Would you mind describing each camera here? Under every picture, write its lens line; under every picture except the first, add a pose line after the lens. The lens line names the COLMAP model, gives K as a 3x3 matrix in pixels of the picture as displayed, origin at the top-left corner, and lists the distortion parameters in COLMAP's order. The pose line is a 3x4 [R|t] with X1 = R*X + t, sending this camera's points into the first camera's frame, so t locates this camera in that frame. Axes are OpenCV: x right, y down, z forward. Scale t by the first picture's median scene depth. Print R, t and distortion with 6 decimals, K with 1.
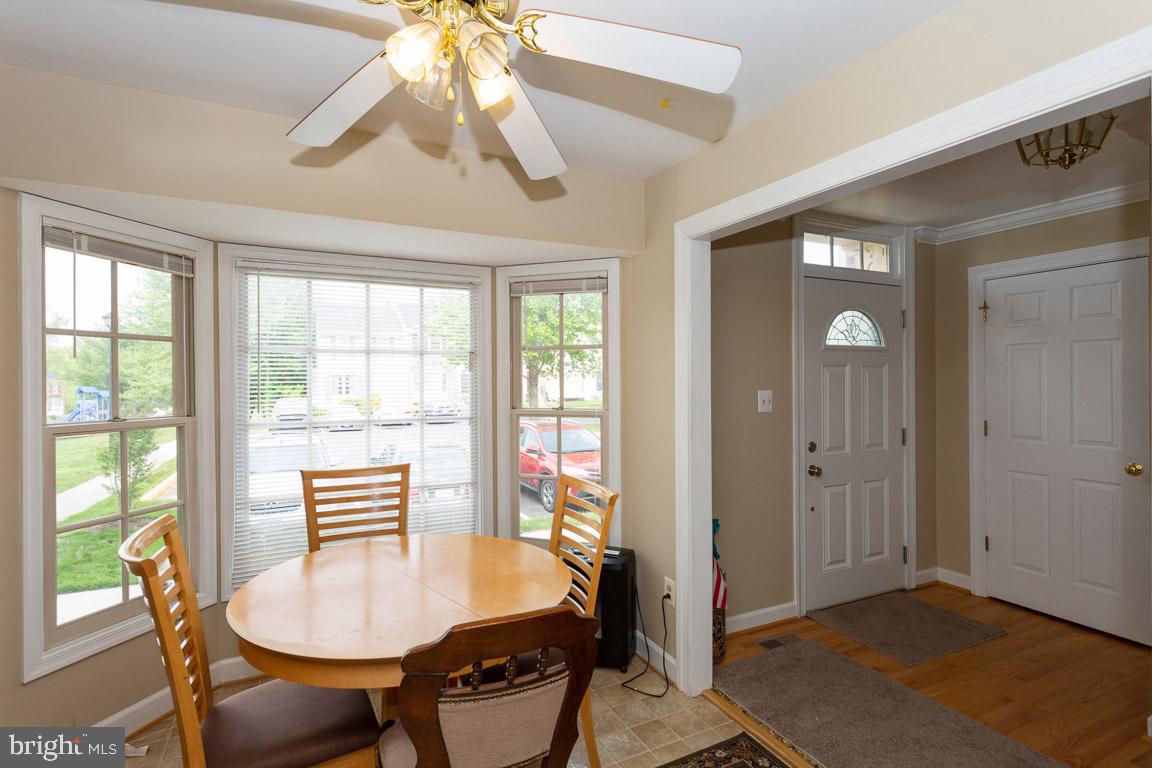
lens RADIAL K [[562.2, 0, 569.7], [0, 562.2, 380.7], [0, 0, 1]] dist [0.002324, 0.000821]
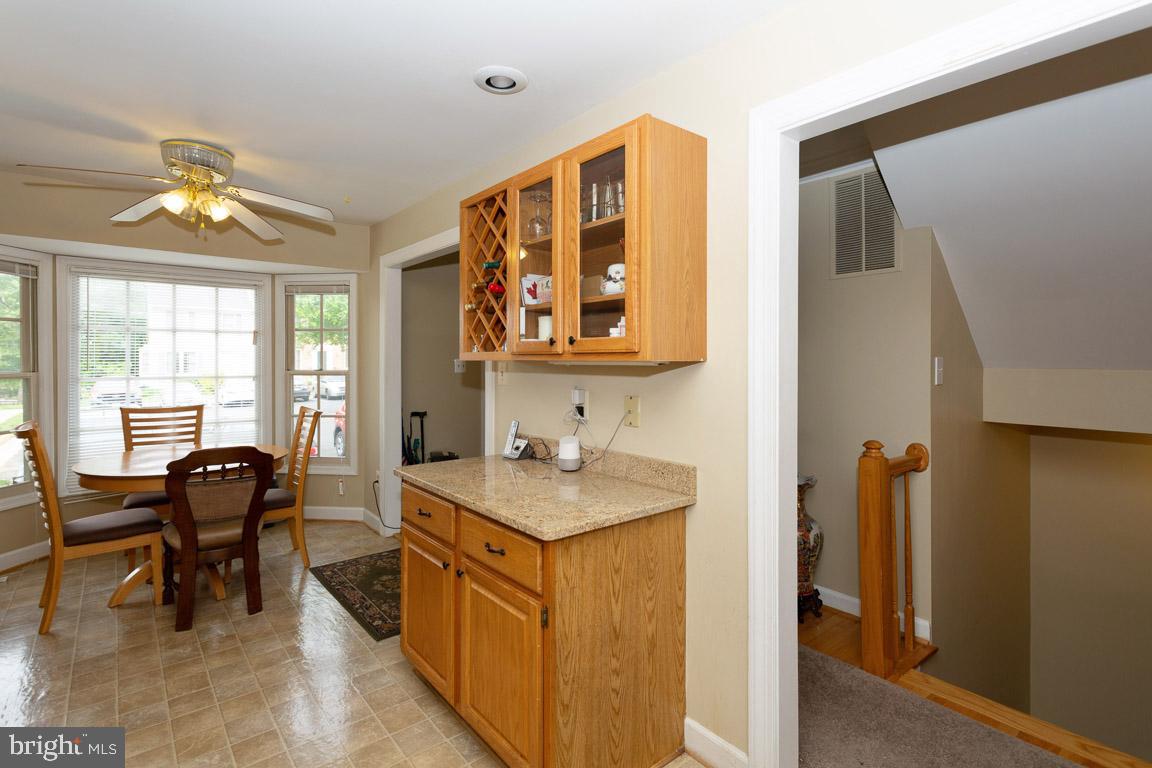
lens RADIAL K [[557.6, 0, 571.0], [0, 557.6, 364.6], [0, 0, 1]] dist [0.001638, 0.001435]
pose [[0.975549, 0.002360, 0.219769, 0.357775], [-0.002256, 0.999997, -0.000723, 0.038605], [-0.219770, 0.000209, 0.975552, -0.699773]]
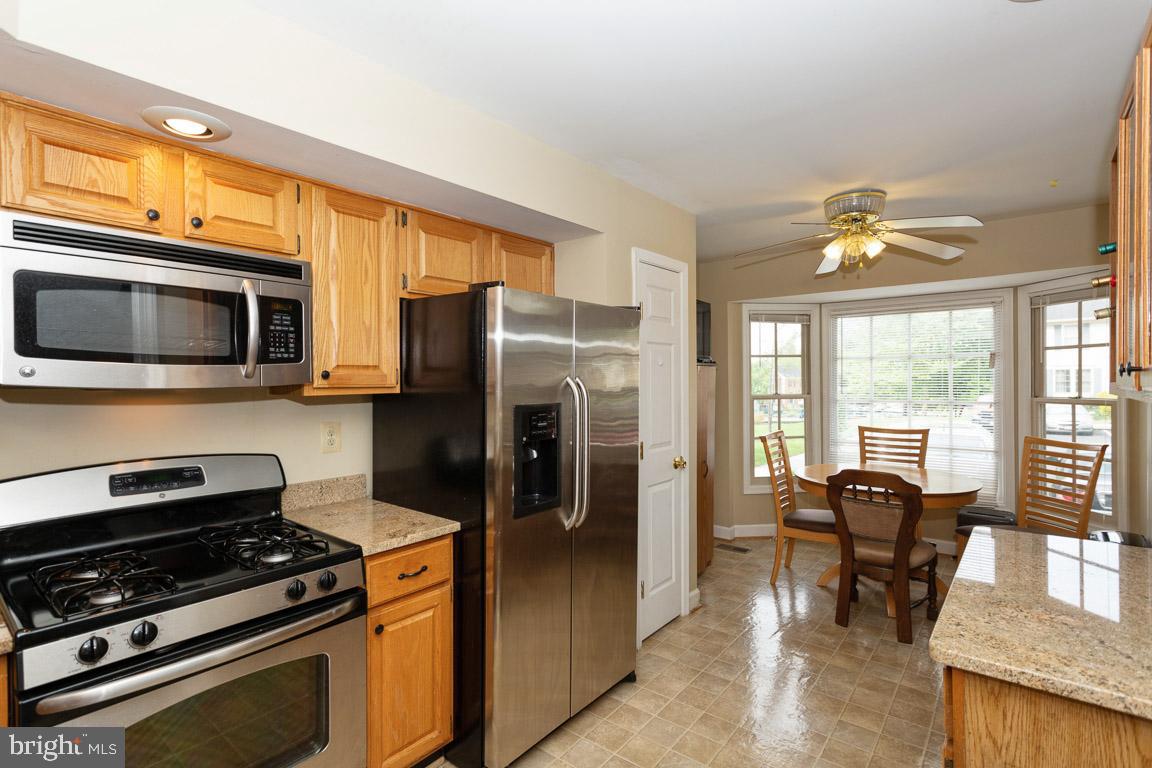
lens RADIAL K [[562.2, 0, 569.7], [0, 562.2, 380.7], [0, 0, 1]] dist [0.002324, 0.000821]
pose [[0.411322, 0.000115, -0.911490, 0.729764], [-0.000847, 1.000000, -0.000256, 0.016239], [0.911490, 0.000878, 0.411321, -0.542474]]
